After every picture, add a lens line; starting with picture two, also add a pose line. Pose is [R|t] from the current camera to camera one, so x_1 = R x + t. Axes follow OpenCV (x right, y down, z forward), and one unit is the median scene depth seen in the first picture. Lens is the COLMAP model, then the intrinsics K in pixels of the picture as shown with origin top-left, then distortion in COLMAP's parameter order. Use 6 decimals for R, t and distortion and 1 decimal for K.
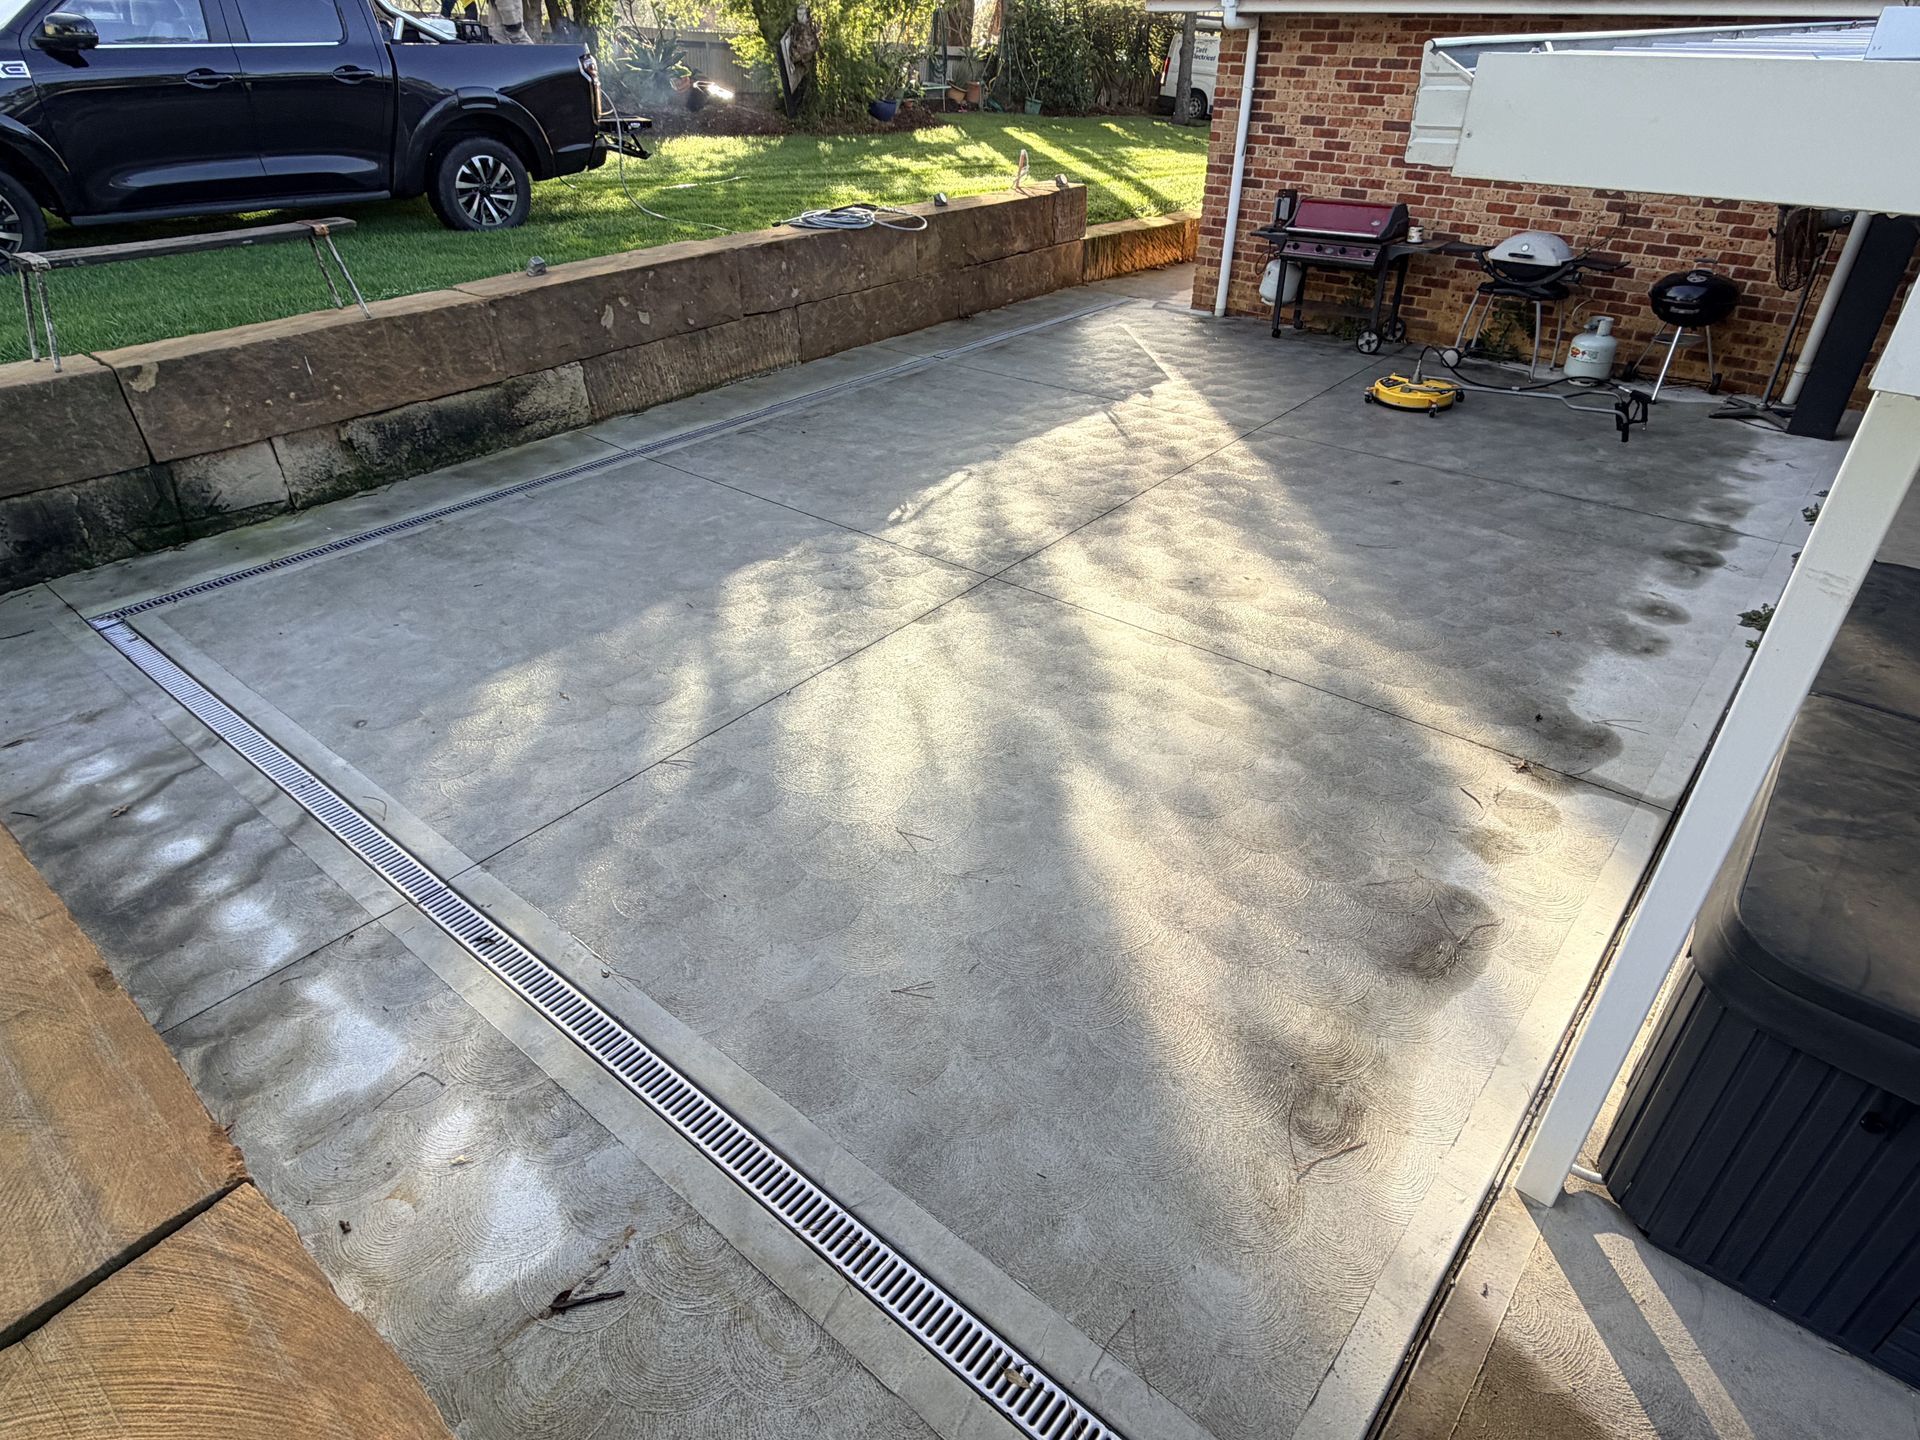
lens RADIAL K [[1107.7, 0, 957.2], [0, 1107.7, 713.0], [0, 0, 1]] dist [0.002454, -0.001288]
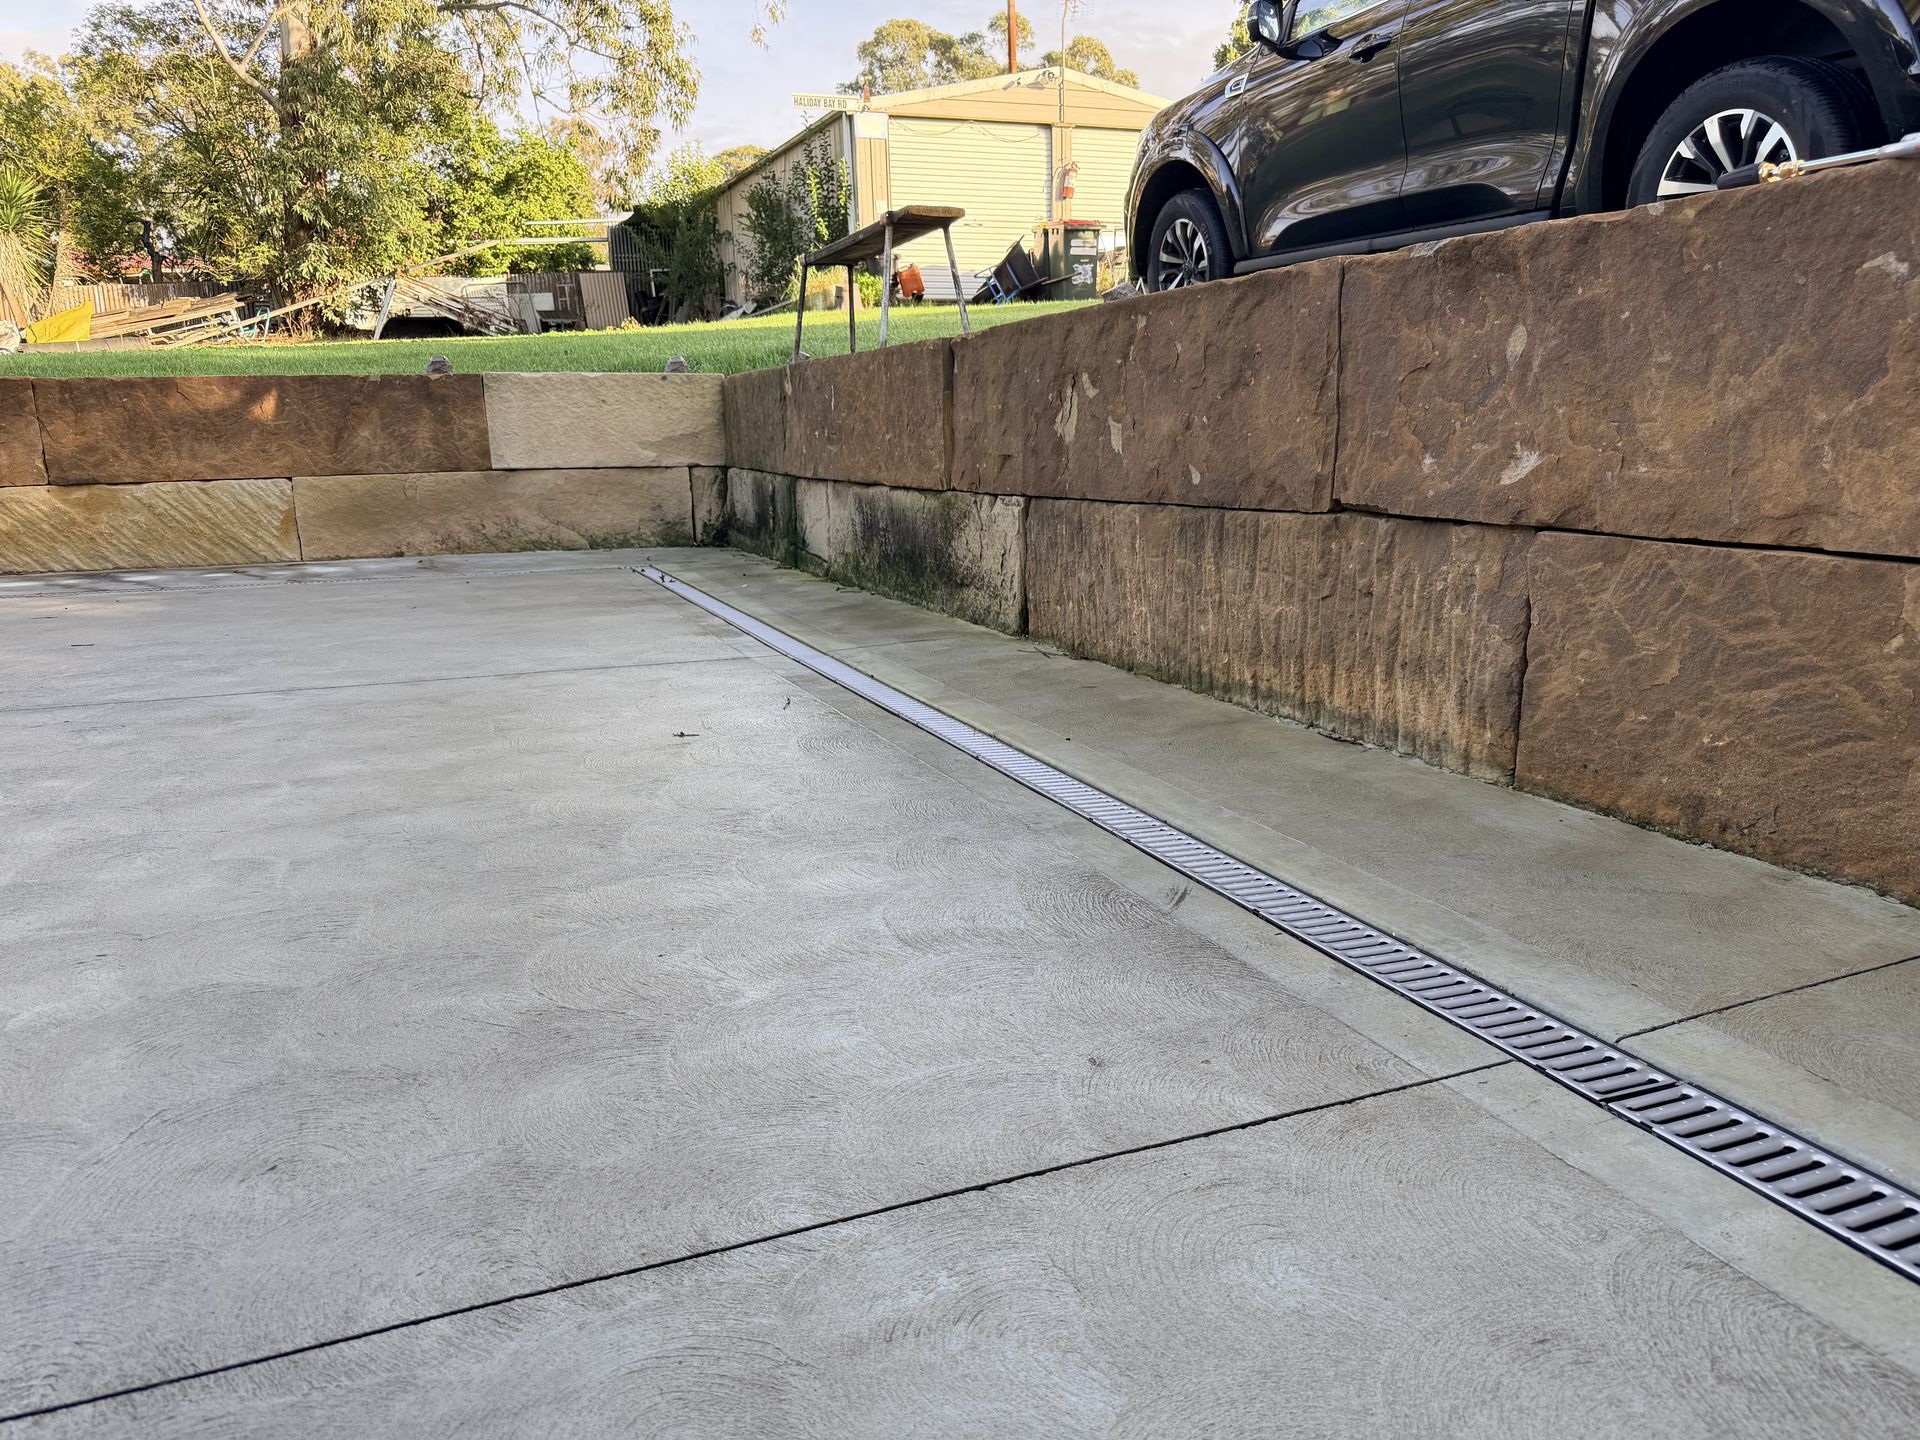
lens RADIAL K [[1344.5, 0, 962.1], [0, 1344.5, 745.6], [0, 0, 1]] dist [0.051093, -0.066763]
pose [[-0.462825, 0.213012, -0.860476, 0.172174], [-0.460491, 0.771673, 0.438713, -0.494299], [0.757457, 0.599289, -0.259059, 1.250117]]
